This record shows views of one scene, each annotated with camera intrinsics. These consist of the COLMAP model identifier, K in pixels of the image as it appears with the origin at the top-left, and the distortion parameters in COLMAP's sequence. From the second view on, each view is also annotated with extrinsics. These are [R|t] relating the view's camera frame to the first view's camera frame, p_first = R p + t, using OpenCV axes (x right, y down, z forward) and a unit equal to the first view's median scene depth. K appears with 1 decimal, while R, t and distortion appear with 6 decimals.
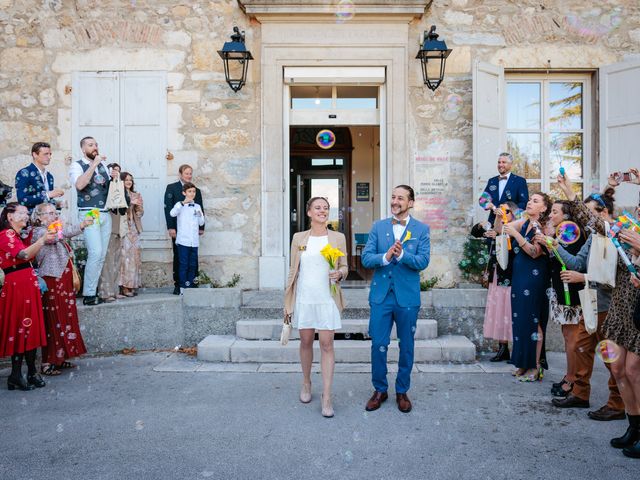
lens RADIAL K [[750.6, 0, 320.0], [0, 750.6, 240.0], [0, 0, 1]] dist [-0.005091, 0.016192]
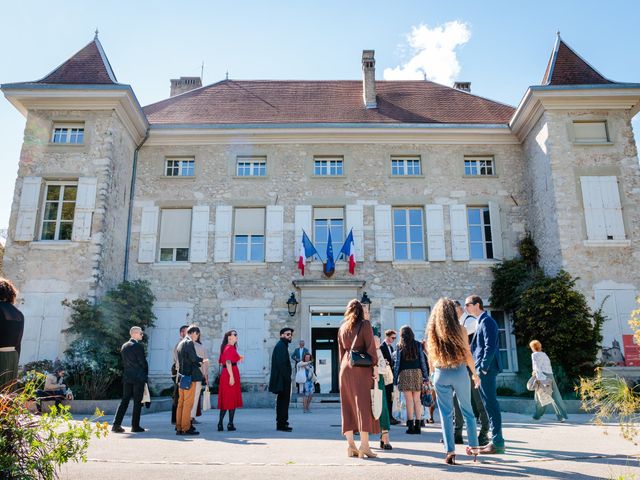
lens RADIAL K [[592.4, 0, 320.0], [0, 592.4, 240.0], [0, 0, 1]] dist [-0.017689, 0.022140]
pose [[0.999994, 0.000331, 0.003405, -0.018876], [0.000580, 0.964506, -0.264062, 0.090597], [-0.003372, 0.264062, 0.964500, -1.037567]]
